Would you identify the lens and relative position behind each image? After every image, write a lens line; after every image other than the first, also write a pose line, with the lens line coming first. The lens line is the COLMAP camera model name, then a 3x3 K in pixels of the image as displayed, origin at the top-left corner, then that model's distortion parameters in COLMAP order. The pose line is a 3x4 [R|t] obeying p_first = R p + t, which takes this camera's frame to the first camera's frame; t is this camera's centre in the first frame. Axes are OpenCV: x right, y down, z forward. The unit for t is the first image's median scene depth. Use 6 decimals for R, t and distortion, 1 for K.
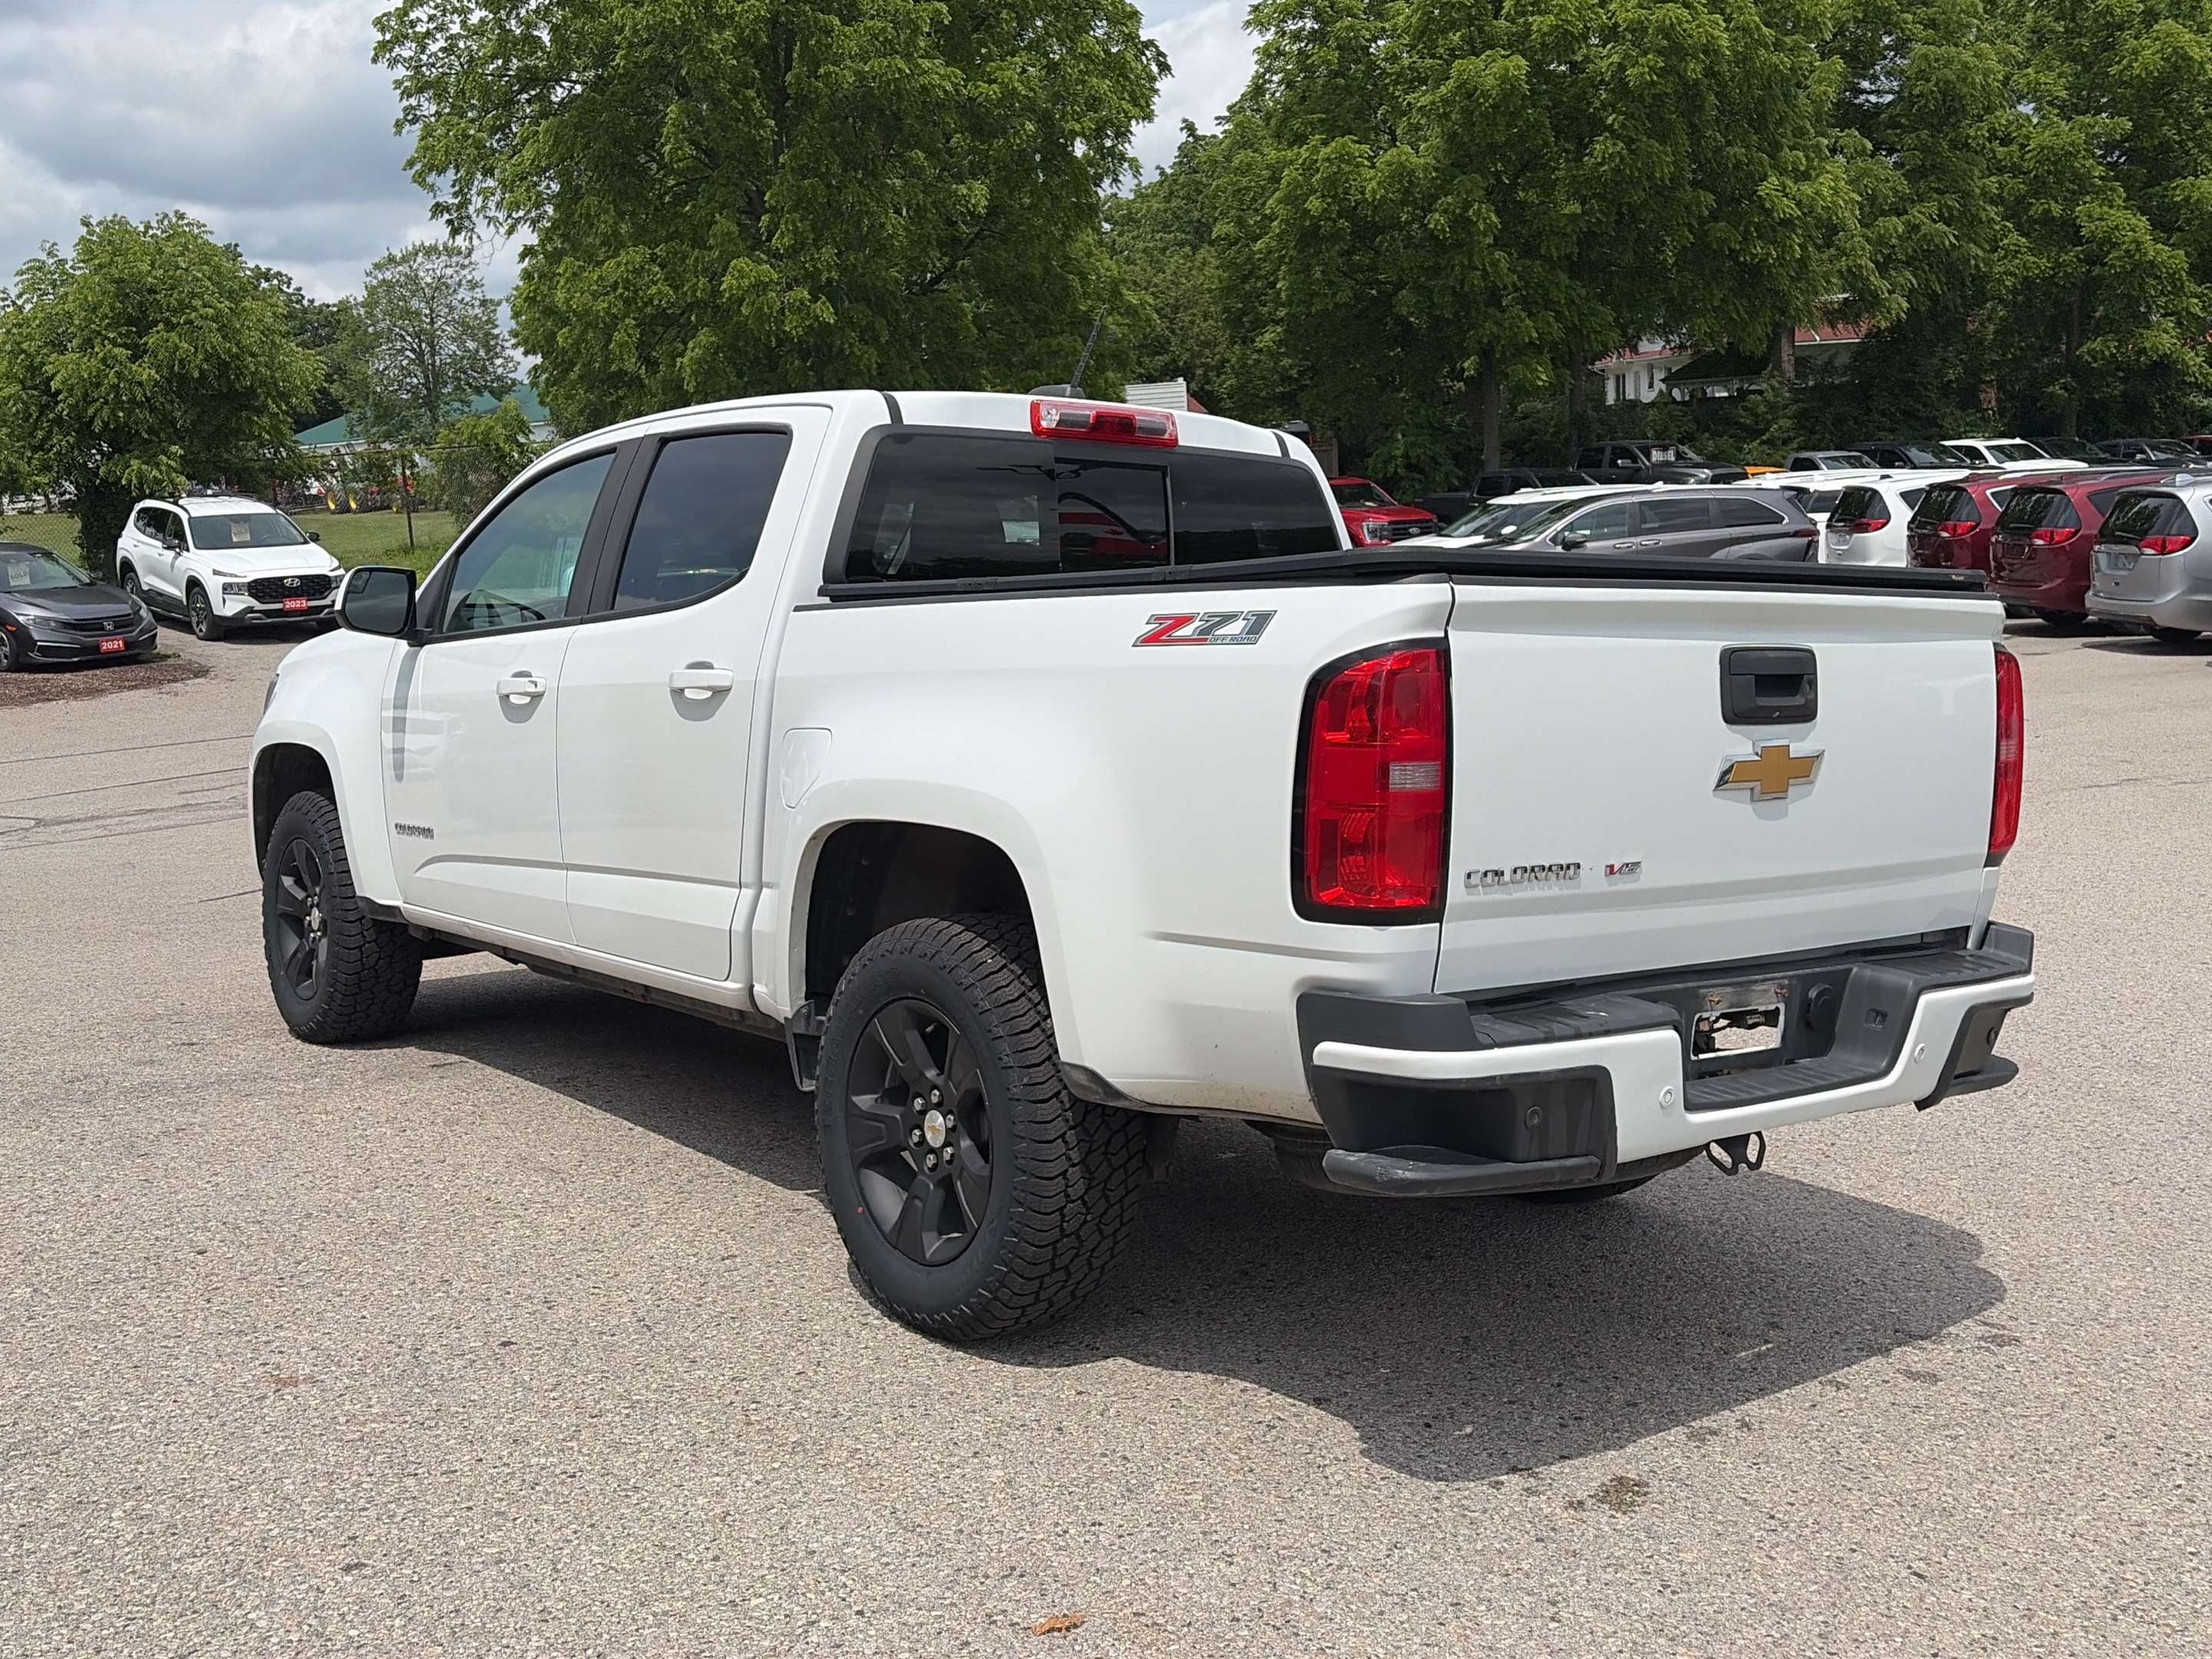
lens RADIAL K [[2069.6, 0, 1148.7], [0, 2069.6, 820.1], [0, 0, 1]] dist [0.030704, 0.009556]
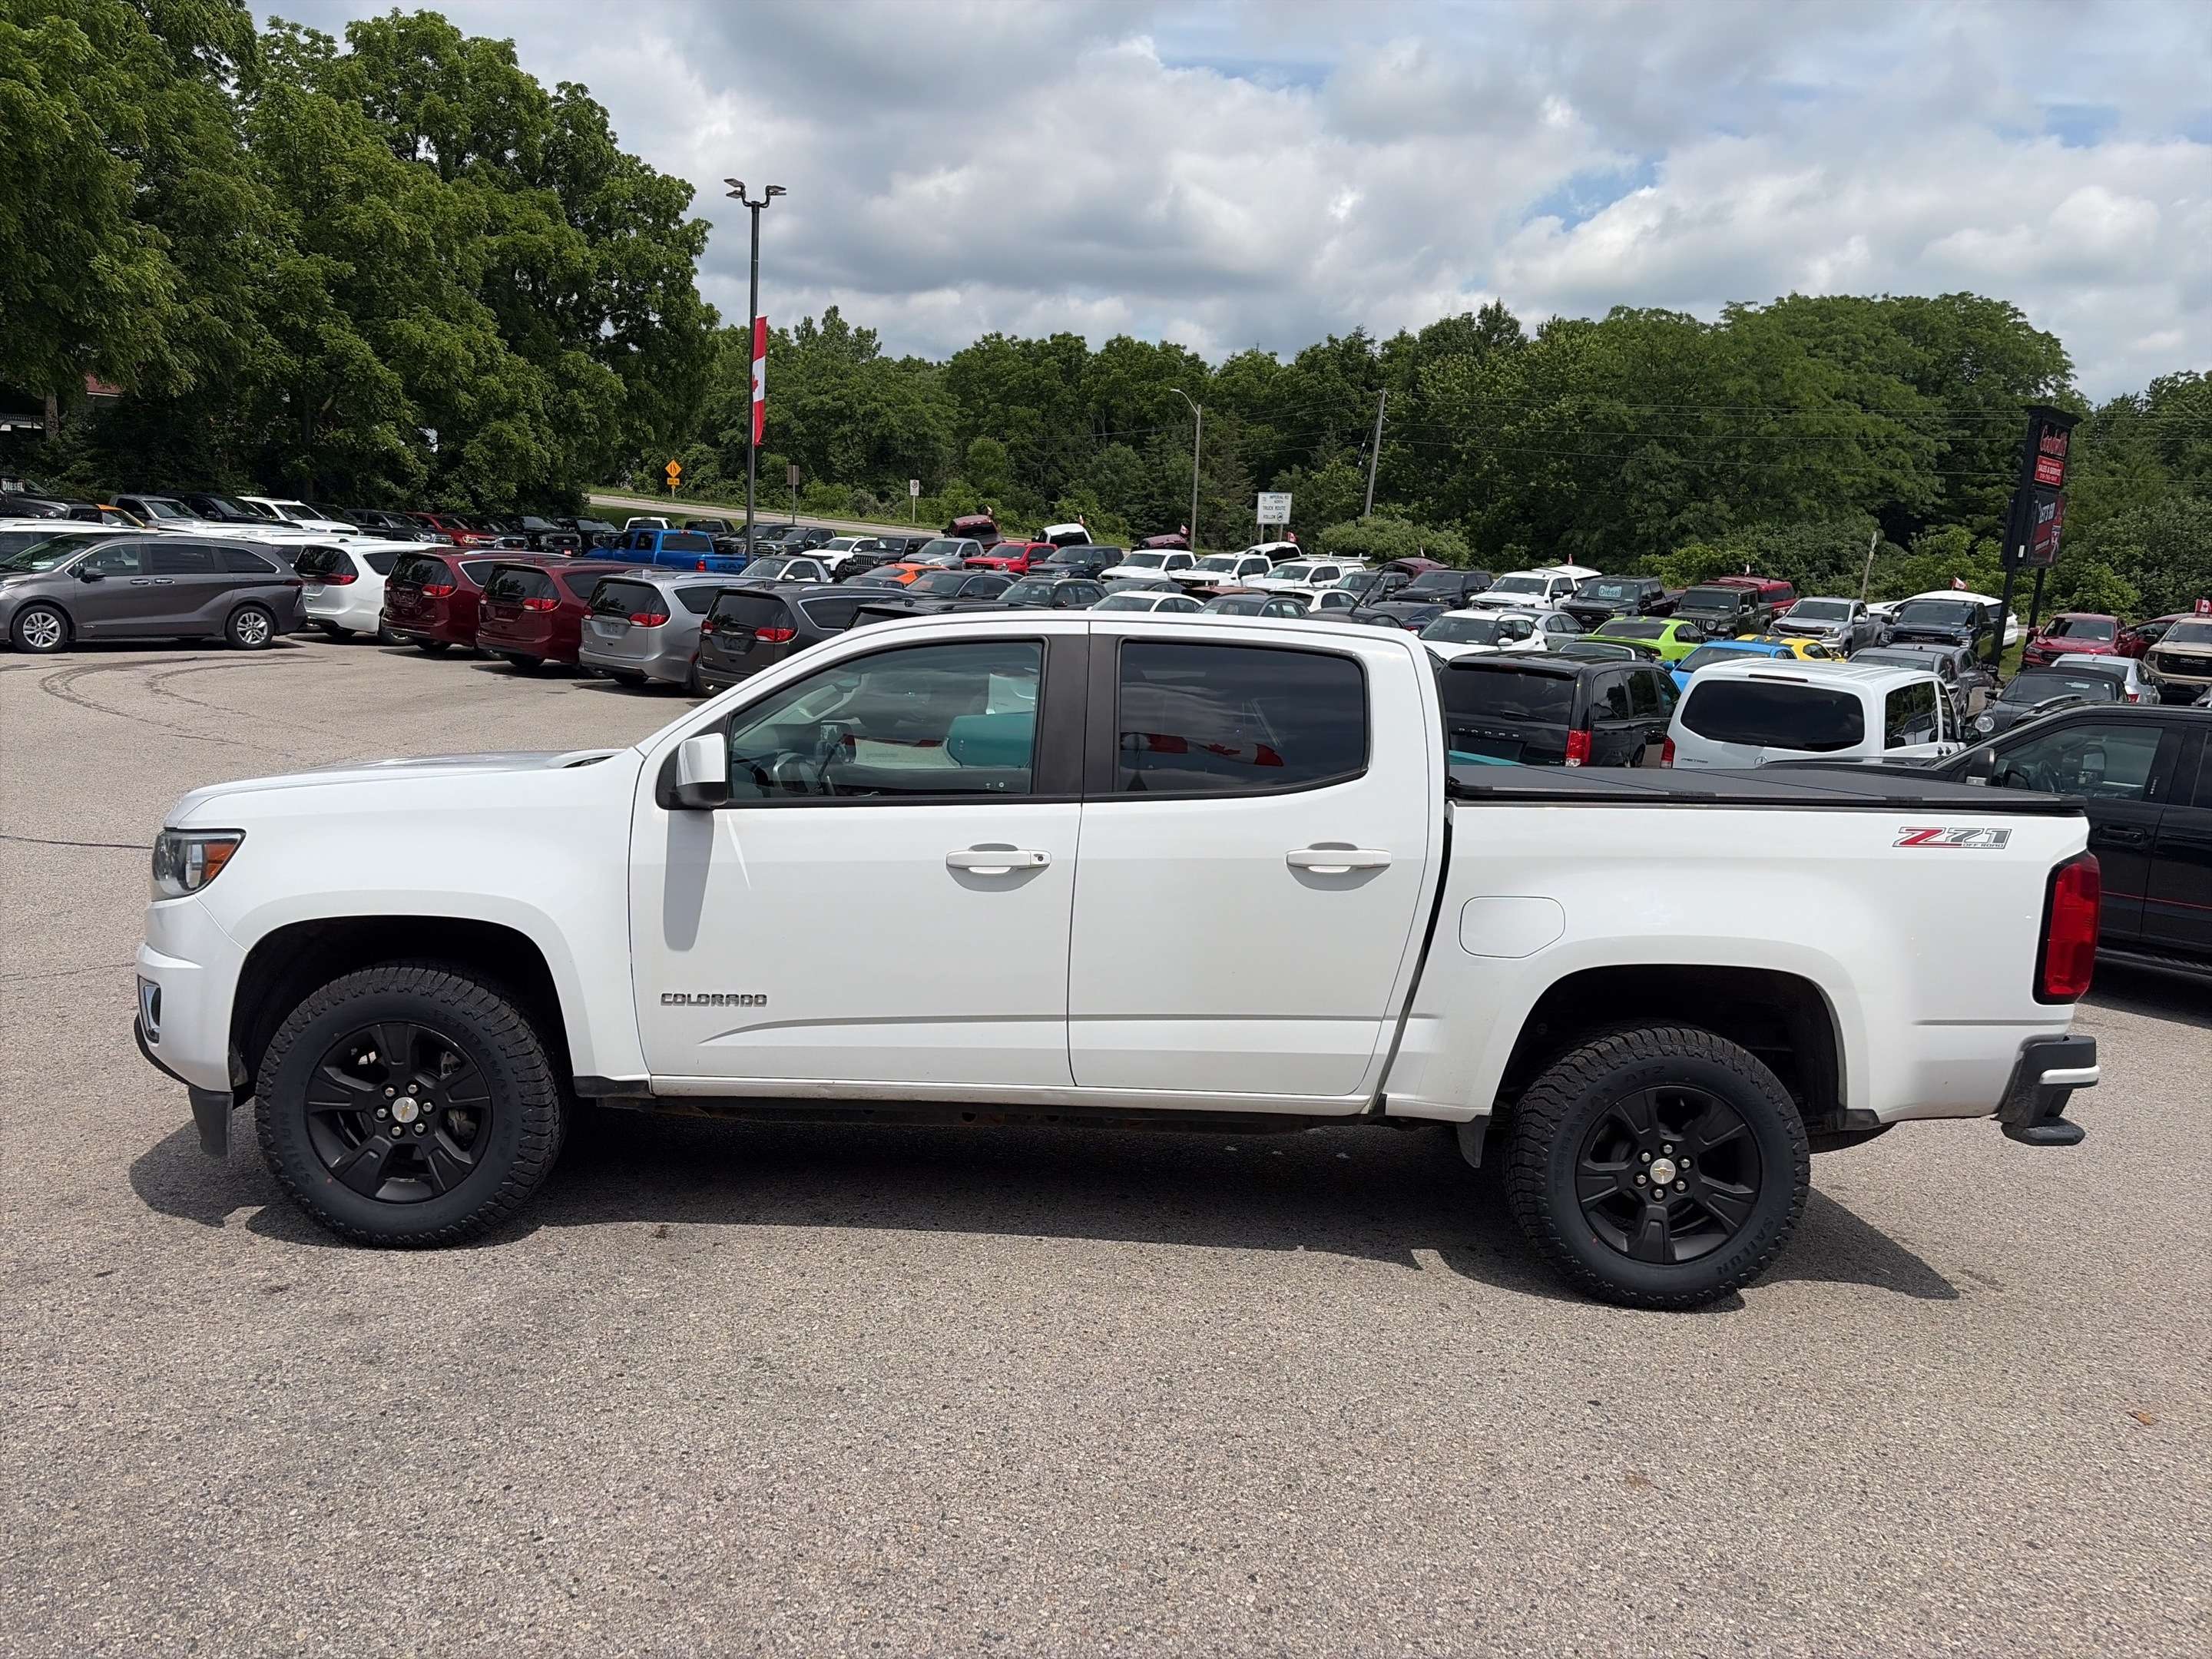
lens RADIAL K [[1567.8, 0, 1106.0], [0, 1567.8, 829.5], [0, 0, 1]] dist [0.043754, -0.054681]
pose [[0.645300, -0.049905, 0.762297, -0.881739], [0.034859, 0.998748, 0.035875, -0.106516], [-0.763134, 0.003423, 0.646232, 0.434311]]
